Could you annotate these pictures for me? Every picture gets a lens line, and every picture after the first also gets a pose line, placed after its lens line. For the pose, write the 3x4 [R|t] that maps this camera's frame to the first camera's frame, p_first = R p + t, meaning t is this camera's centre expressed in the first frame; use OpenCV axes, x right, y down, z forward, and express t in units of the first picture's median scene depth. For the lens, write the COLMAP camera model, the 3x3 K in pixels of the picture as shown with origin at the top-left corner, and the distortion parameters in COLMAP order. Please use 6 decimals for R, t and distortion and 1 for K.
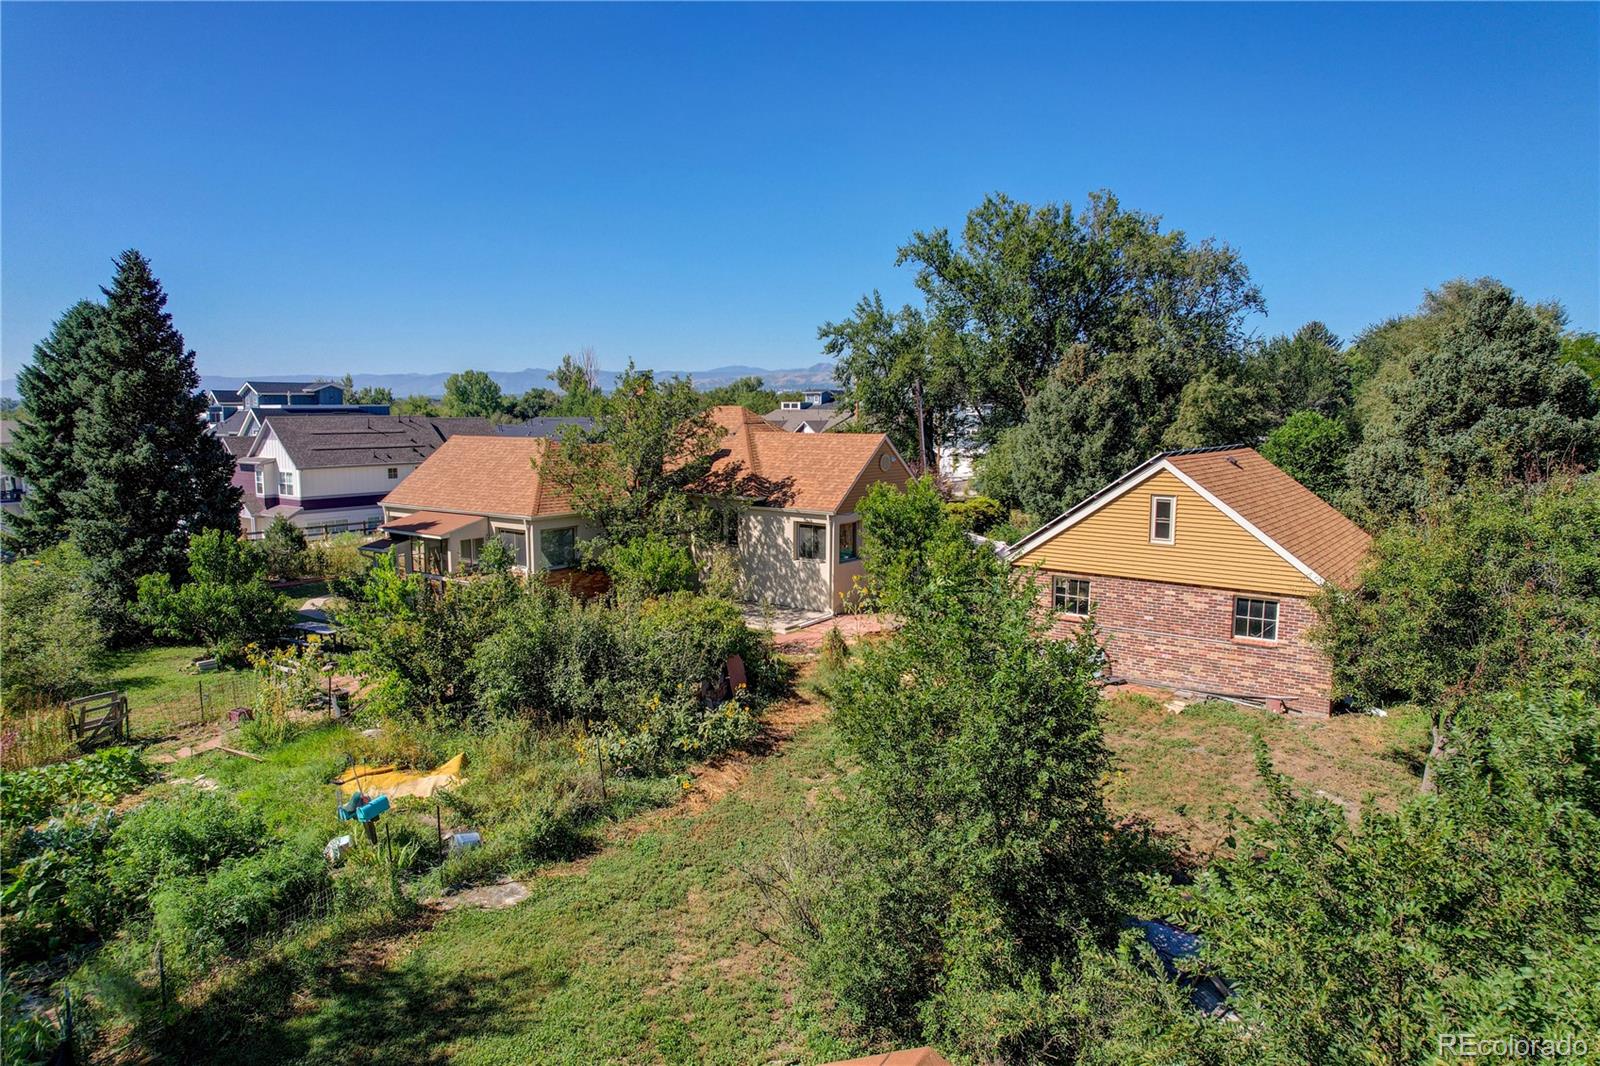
lens RADIAL K [[1025.3, 0, 797.3], [0, 1025.3, 533.7], [0, 0, 1]] dist [-0.020060, 0.004164]
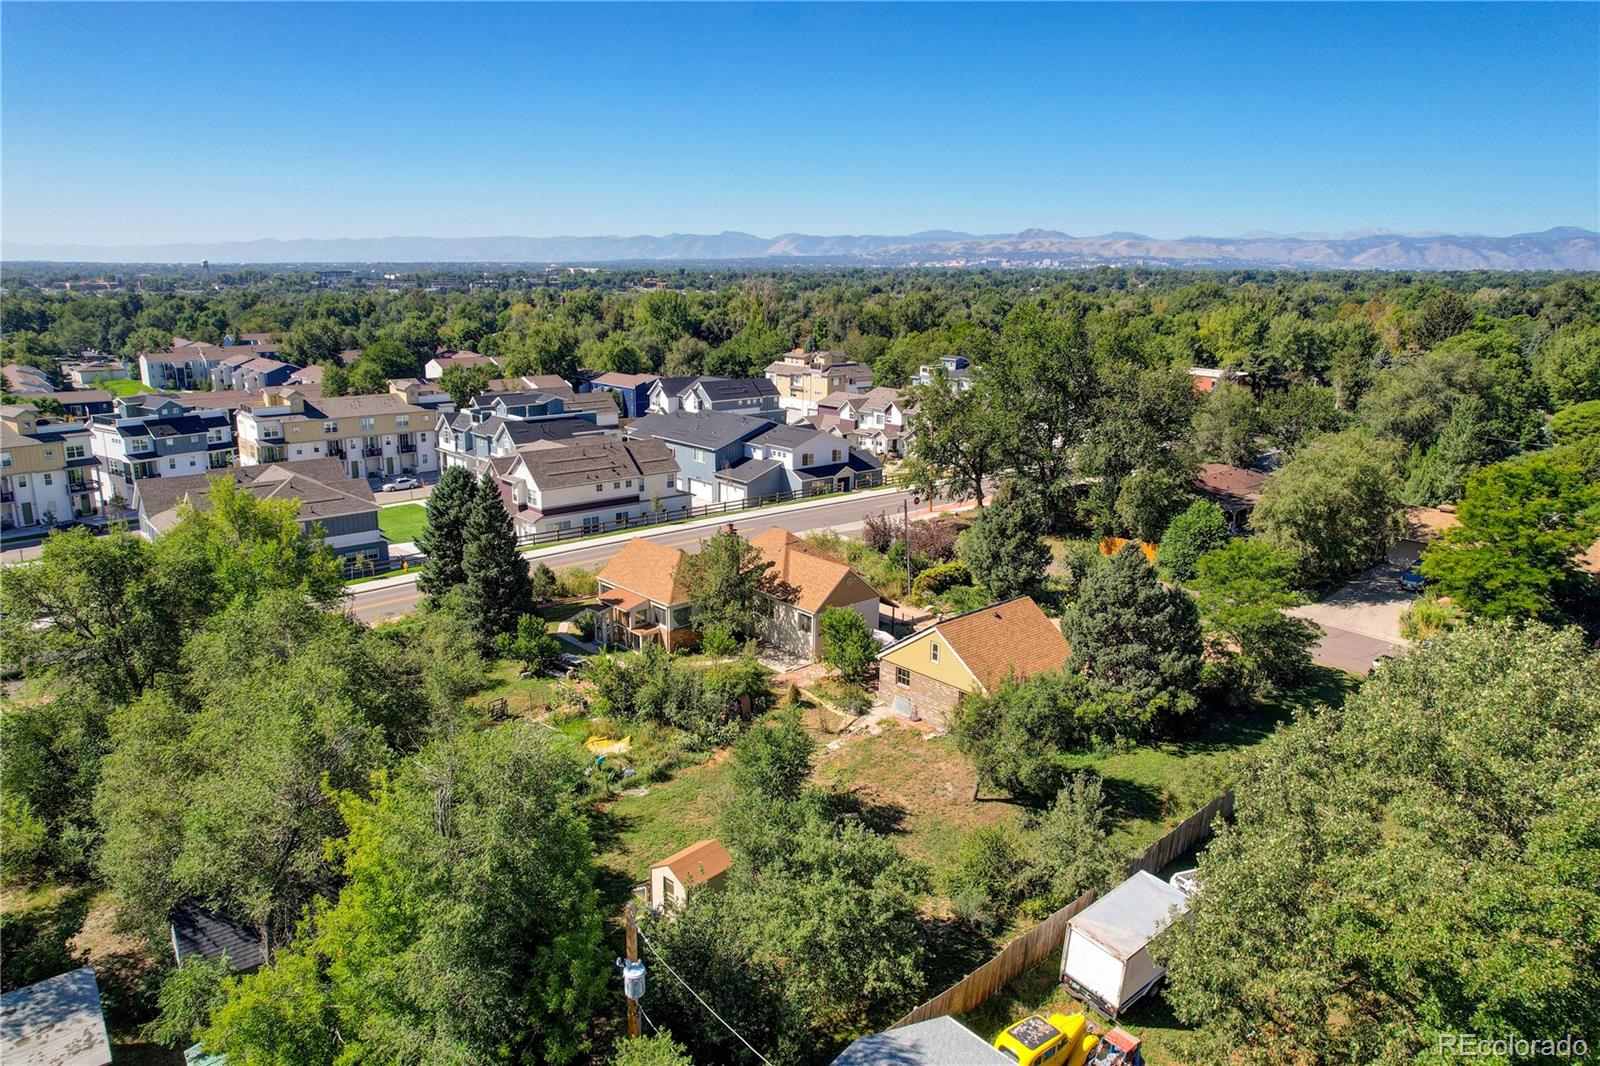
lens RADIAL K [[1025.3, 0, 801.2], [0, 1025.3, 532.4], [0, 0, 1]] dist [-0.020060, 0.004164]
pose [[0.984025, 0.054493, -0.169488, 0.480670], [-0.036030, 0.993260, 0.110166, -0.560377], [0.174348, -0.102299, 0.979356, -1.333822]]
